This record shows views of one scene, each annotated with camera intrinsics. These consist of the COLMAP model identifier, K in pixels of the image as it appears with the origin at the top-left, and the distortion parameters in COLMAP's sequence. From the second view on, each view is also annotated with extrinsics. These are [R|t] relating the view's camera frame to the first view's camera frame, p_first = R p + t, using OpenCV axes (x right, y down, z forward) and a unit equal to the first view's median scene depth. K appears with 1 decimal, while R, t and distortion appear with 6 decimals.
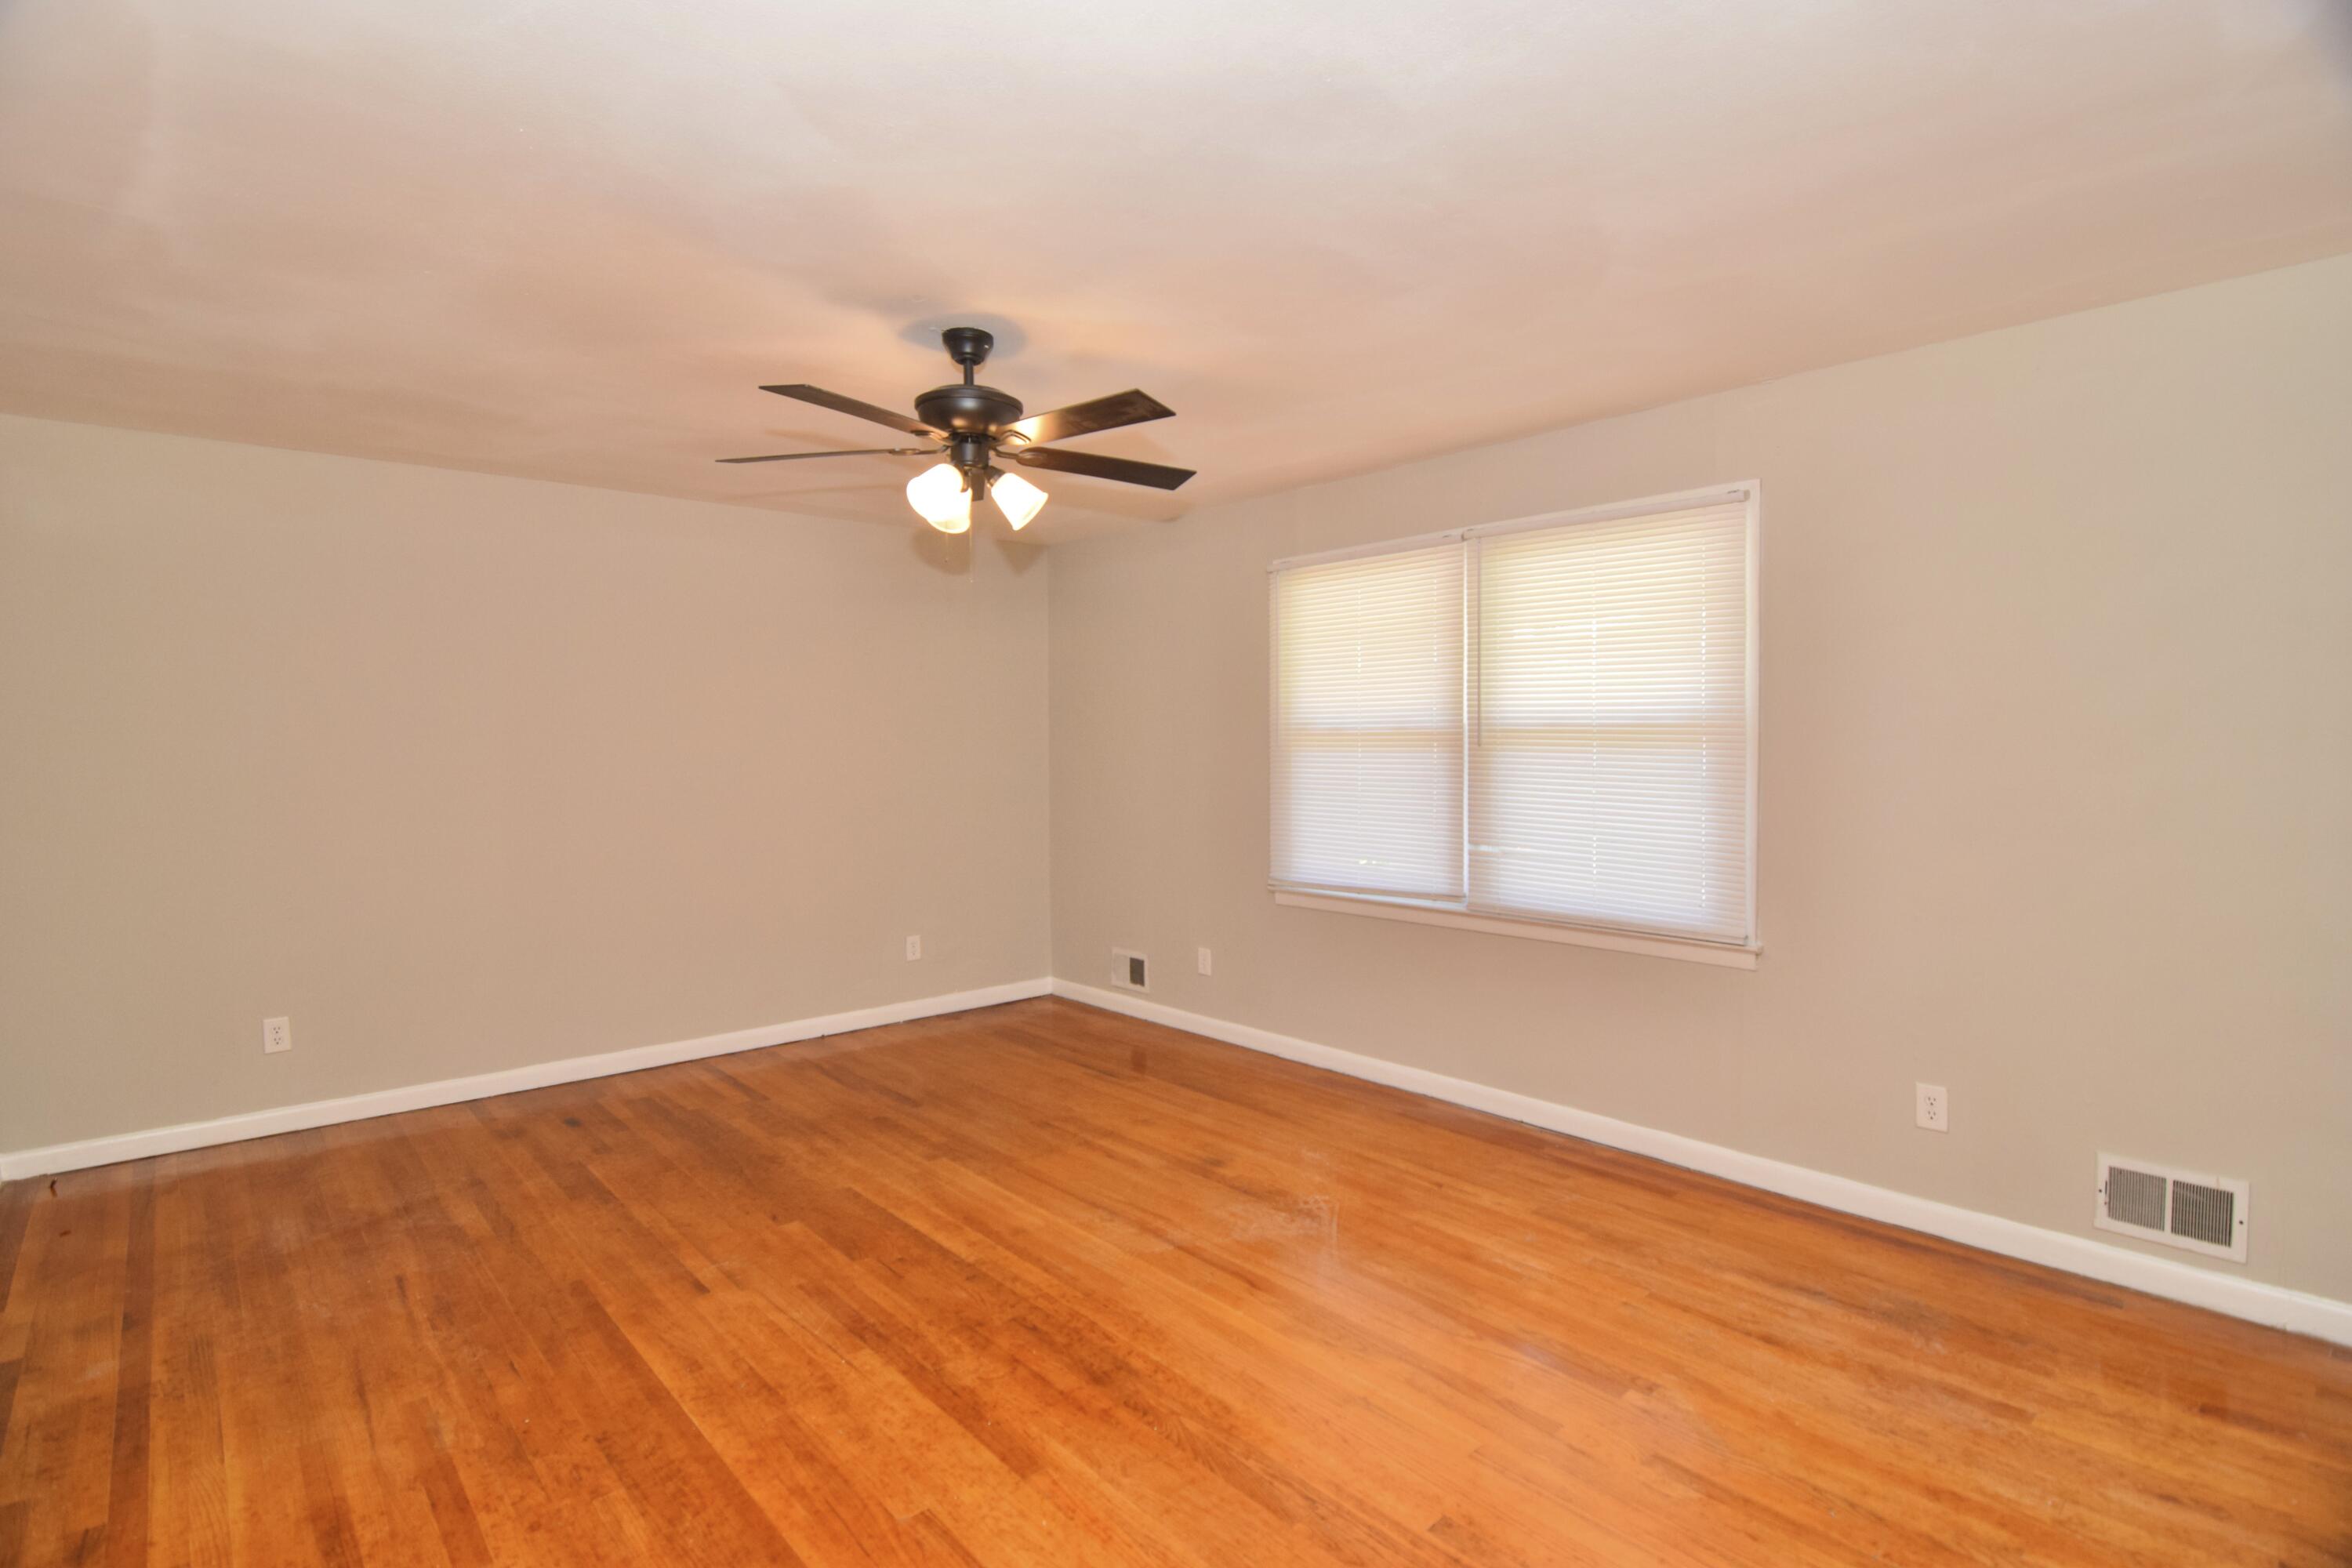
lens RADIAL K [[1151.9, 0, 1176.5], [0, 1151.9, 742.3], [0, 0, 1]] dist [0.002775, -0.010608]
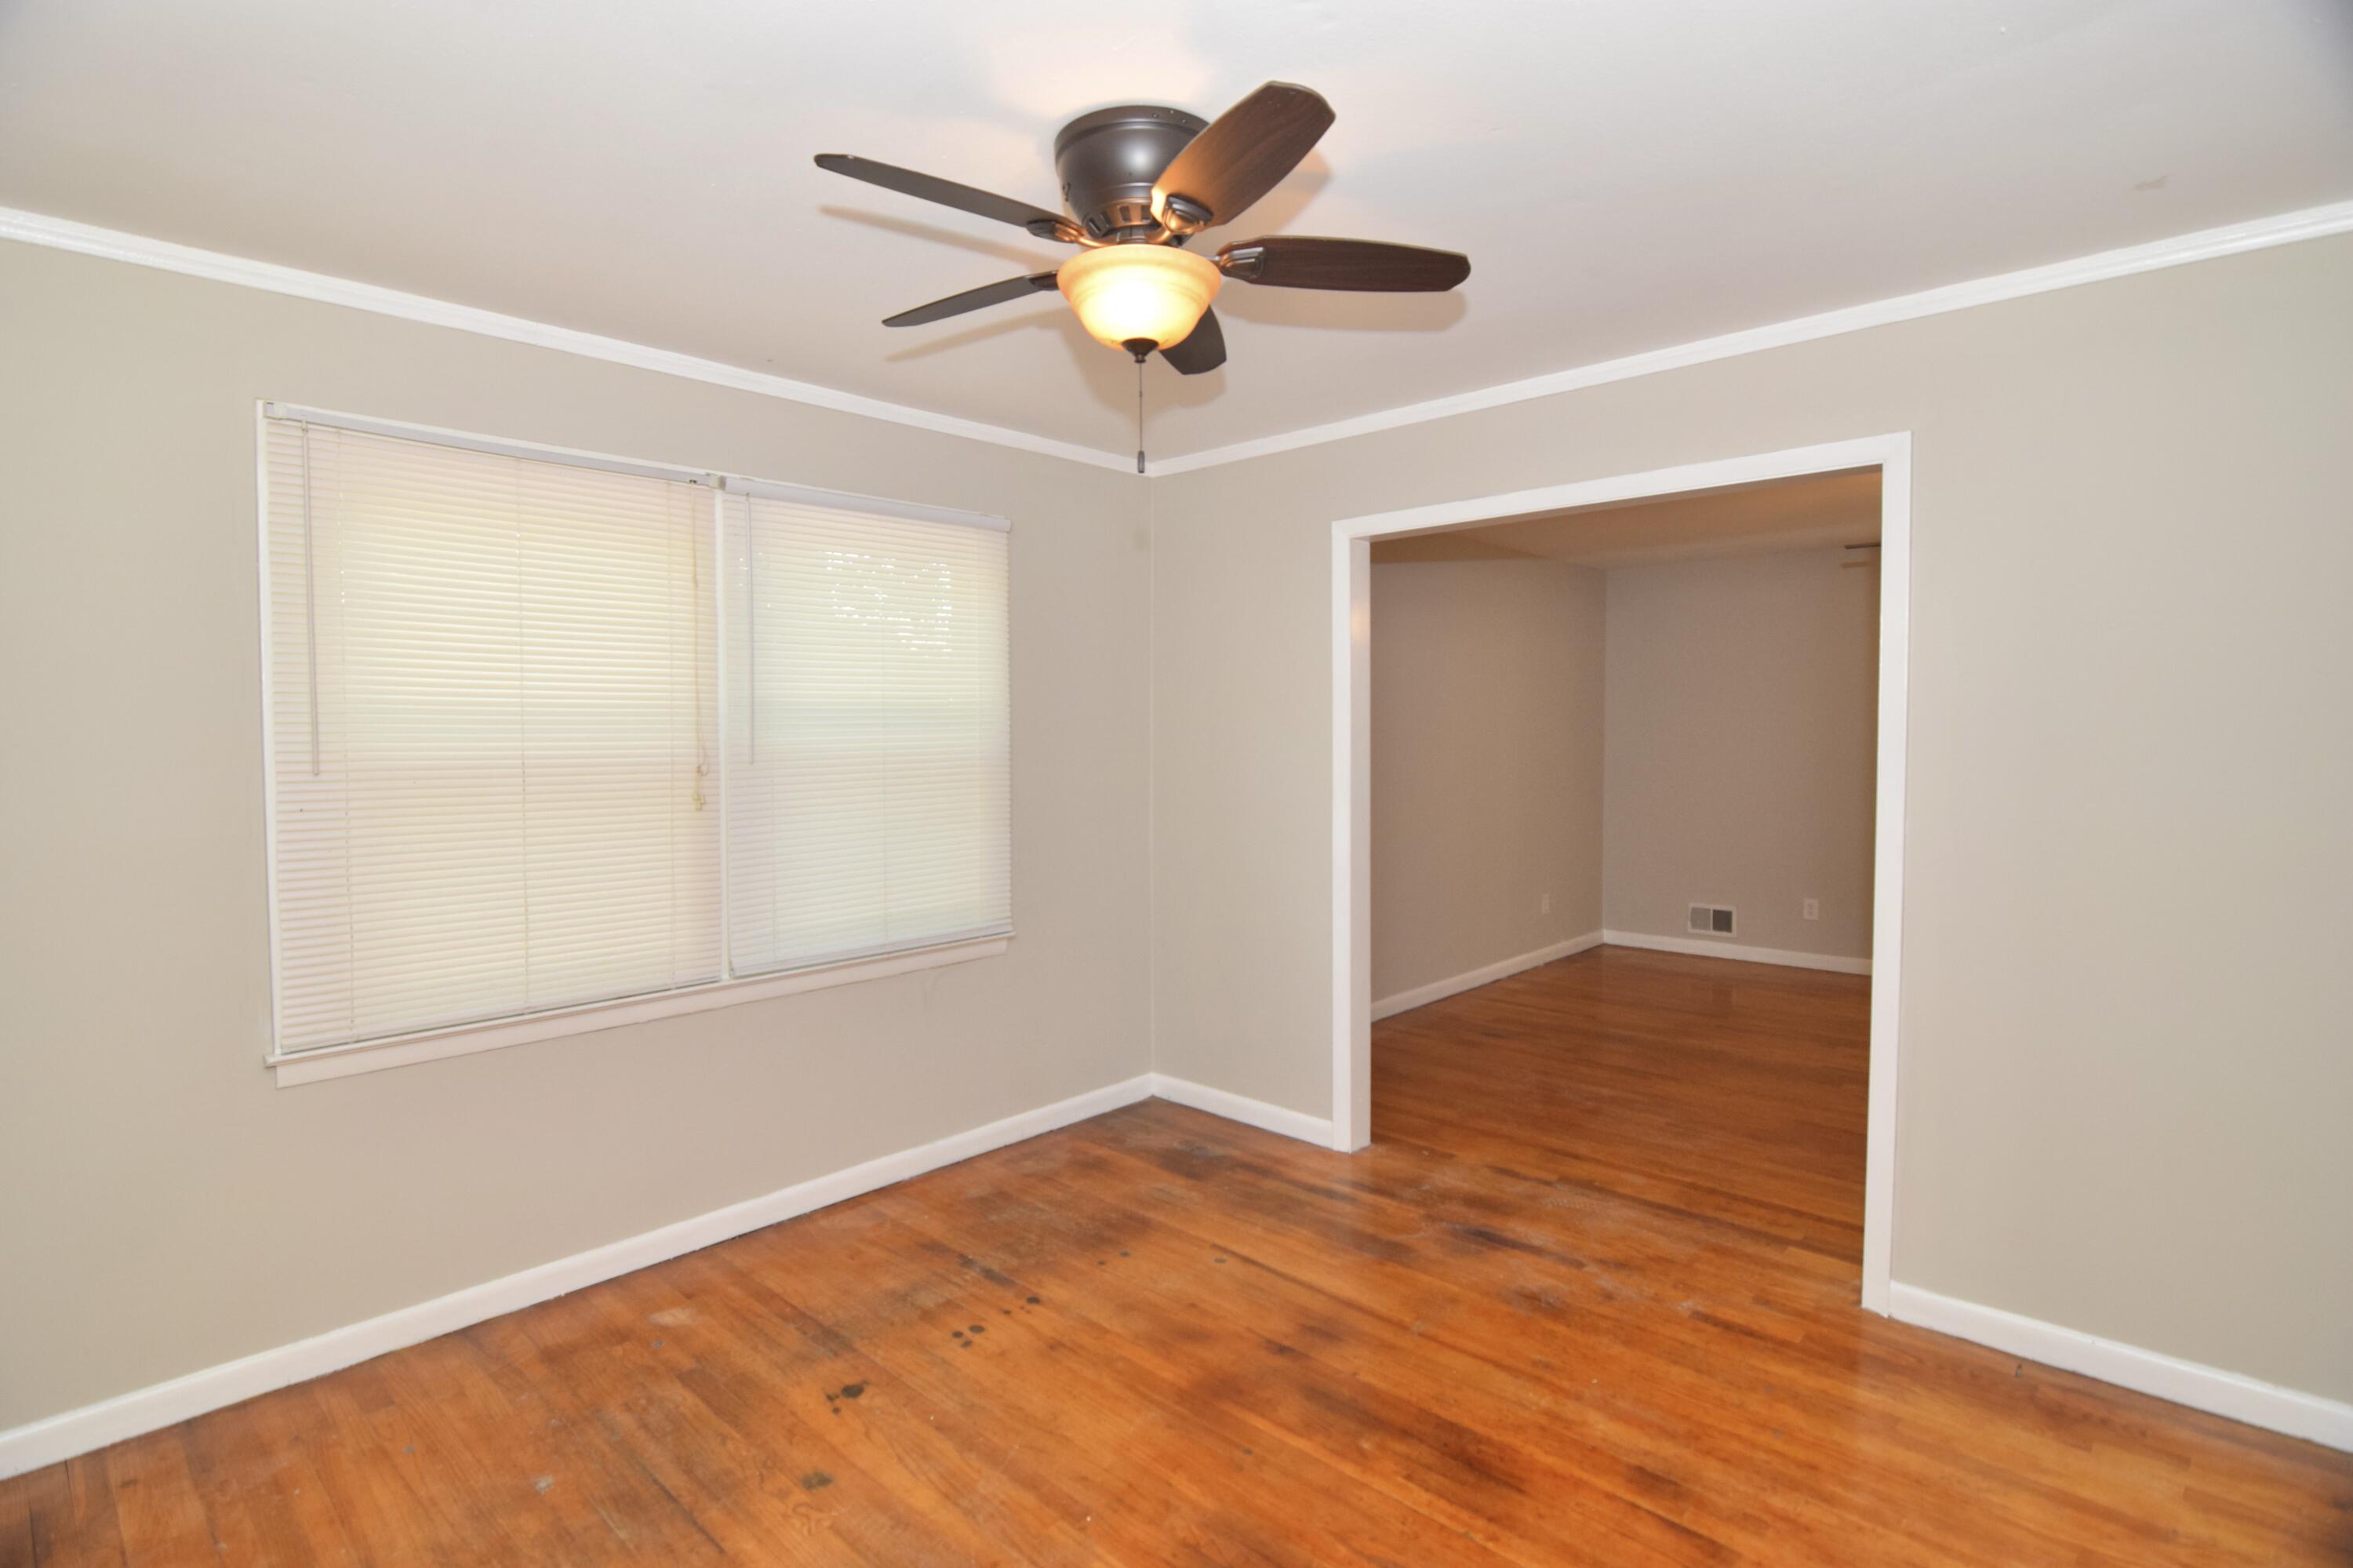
lens RADIAL K [[1172.8, 0, 1189.6], [0, 1172.8, 780.0], [0, 0, 1]] dist [0.002391, -0.013185]
pose [[0.994902, -0.000760, 0.100846, -1.177531], [-0.003378, 0.999160, 0.040847, 0.008429], [-0.100792, -0.040979, 0.994063, -0.248879]]
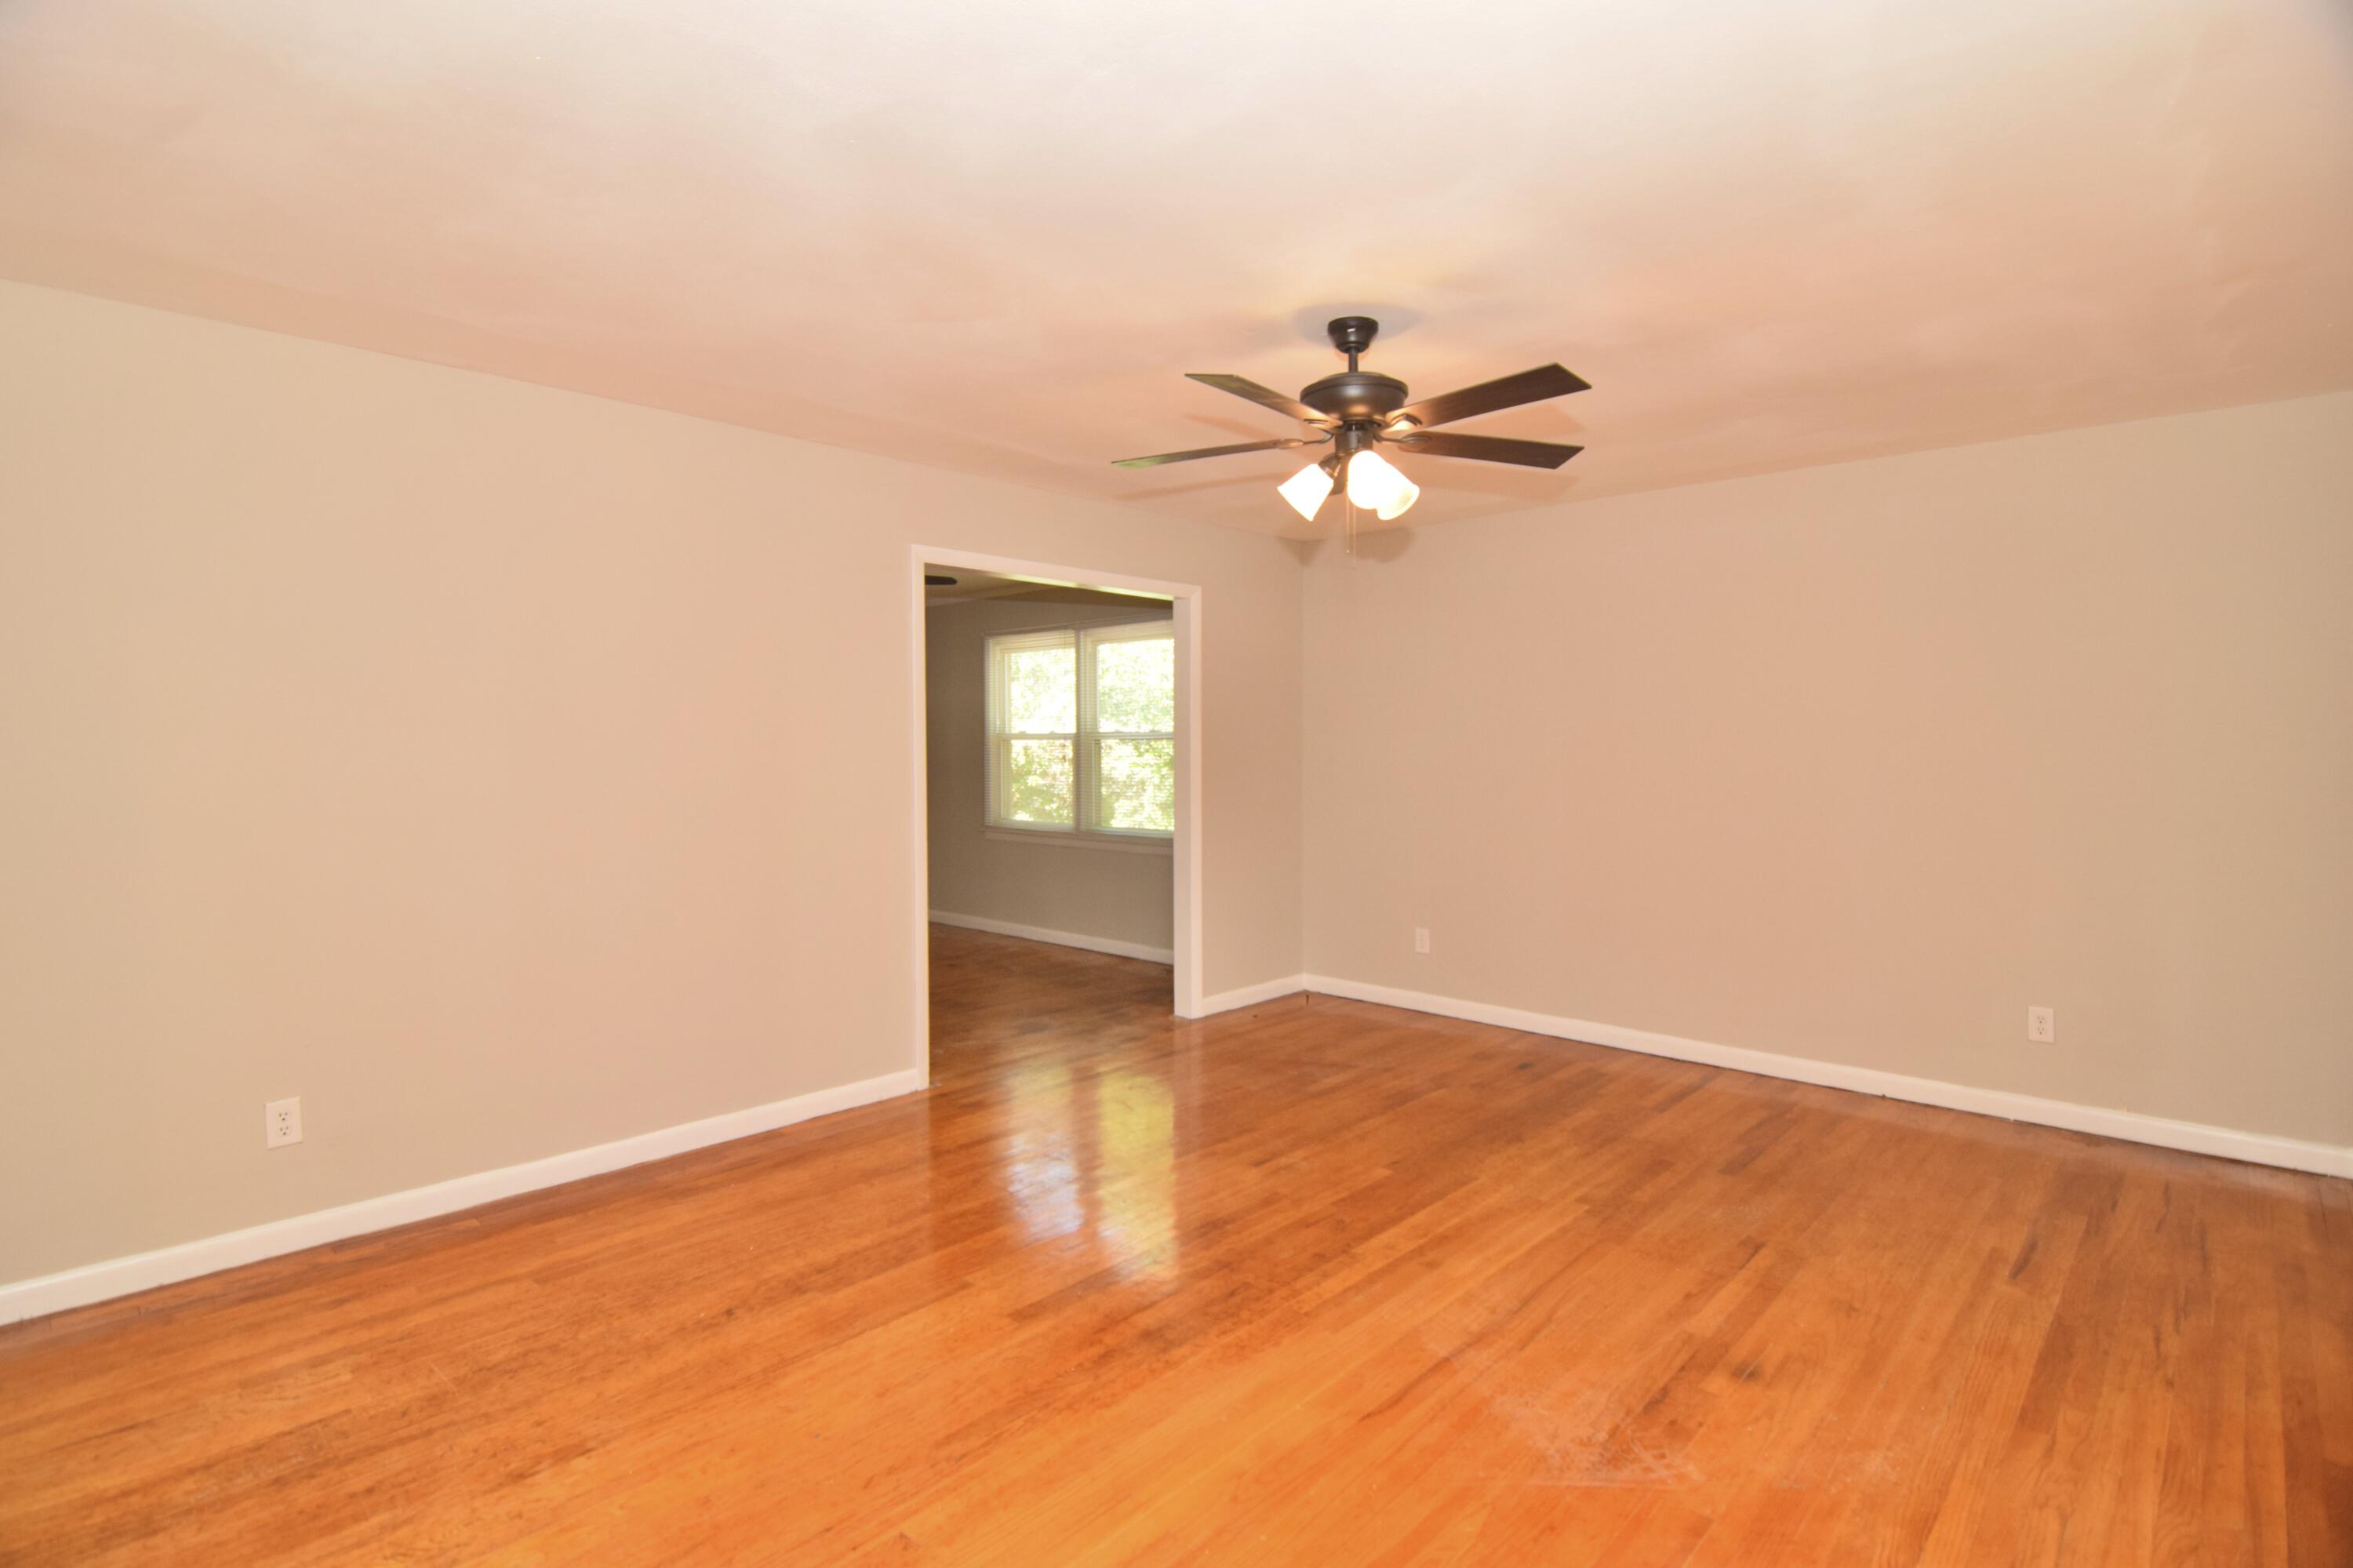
lens RADIAL K [[1152.4, 0, 1177.0], [0, 1152.4, 742.3], [0, 0, 1]] dist [0.002775, -0.010608]
pose [[0.088718, 0.005839, -0.996040, 0.711793], [-0.001743, 0.999982, 0.005707, 0.001577], [0.996055, 0.001230, 0.088727, 0.670181]]
